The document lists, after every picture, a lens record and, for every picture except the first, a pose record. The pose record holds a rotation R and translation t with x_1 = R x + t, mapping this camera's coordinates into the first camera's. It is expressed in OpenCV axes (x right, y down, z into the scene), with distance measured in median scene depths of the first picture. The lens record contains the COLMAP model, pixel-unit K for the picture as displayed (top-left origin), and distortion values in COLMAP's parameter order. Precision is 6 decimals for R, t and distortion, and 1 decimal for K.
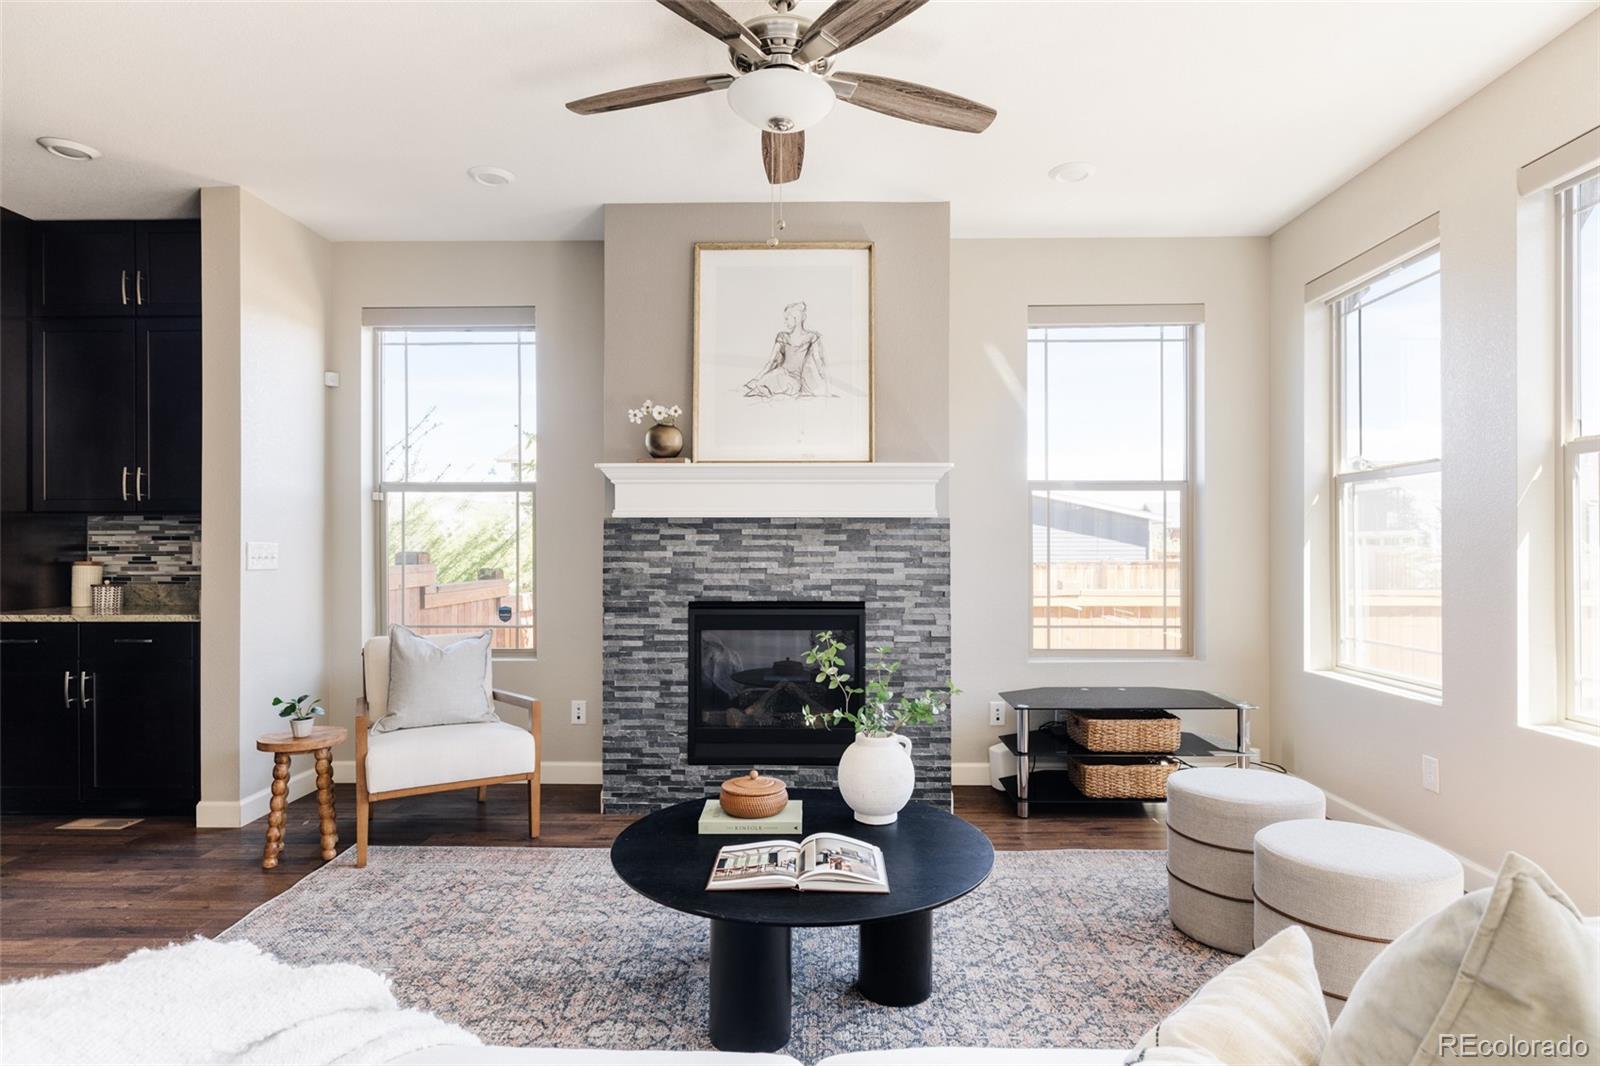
lens RADIAL K [[865.3, 0, 812.3], [0, 865.3, 540.8], [0, 0, 1]] dist [0.000324, 0.001292]
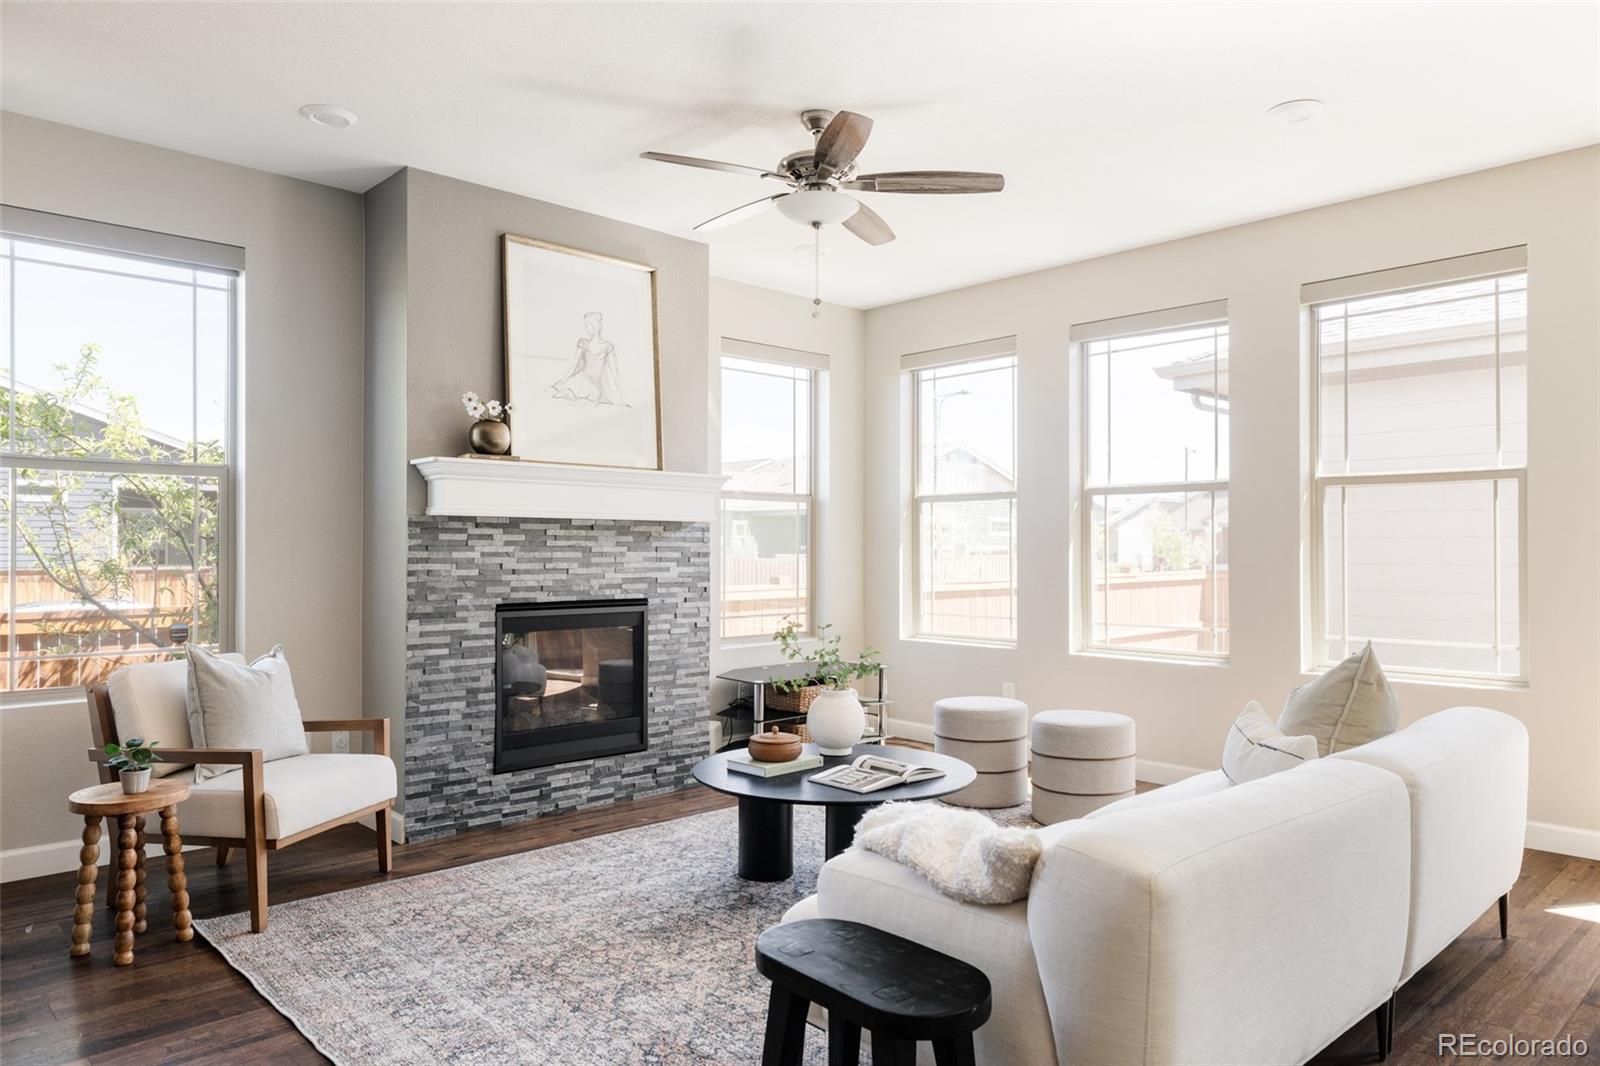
lens RADIAL K [[1047.6, 0, 811.7], [0, 1047.6, 537.7], [0, 0, 1]] dist [0.016022, -0.009002]
pose [[0.711751, 0.009744, 0.702364, -0.711944], [-0.007077, 0.999953, -0.006701, 0.001771], [-0.702396, -0.000202, 0.711786, -0.074635]]
